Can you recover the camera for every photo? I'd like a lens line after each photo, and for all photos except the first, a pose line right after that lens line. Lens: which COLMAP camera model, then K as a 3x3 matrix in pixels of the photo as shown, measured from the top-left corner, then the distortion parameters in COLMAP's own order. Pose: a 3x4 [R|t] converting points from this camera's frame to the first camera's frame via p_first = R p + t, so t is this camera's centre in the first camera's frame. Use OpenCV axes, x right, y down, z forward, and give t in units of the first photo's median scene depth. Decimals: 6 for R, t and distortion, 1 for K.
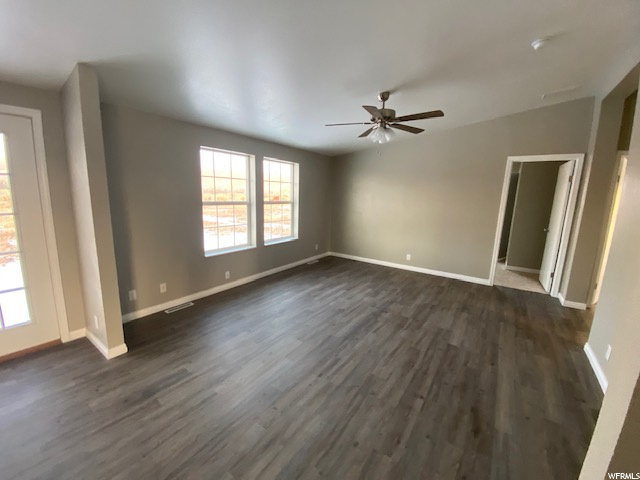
lens RADIAL K [[259.5, 0, 314.8], [0, 259.5, 236.6], [0, 0, 1]] dist [0.000040, -0.016653]
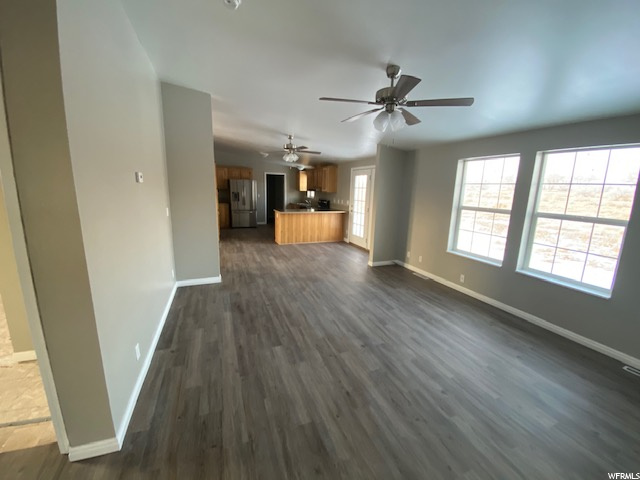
lens RADIAL K [[259.5, 0, 314.8], [0, 259.5, 236.6], [0, 0, 1]] dist [0.000040, -0.016653]
pose [[-0.549043, 0.117495, -0.827494, 1.094470], [-0.184627, 0.948561, 0.257185, -0.223284], [0.815147, 0.293983, -0.499108, 1.331469]]
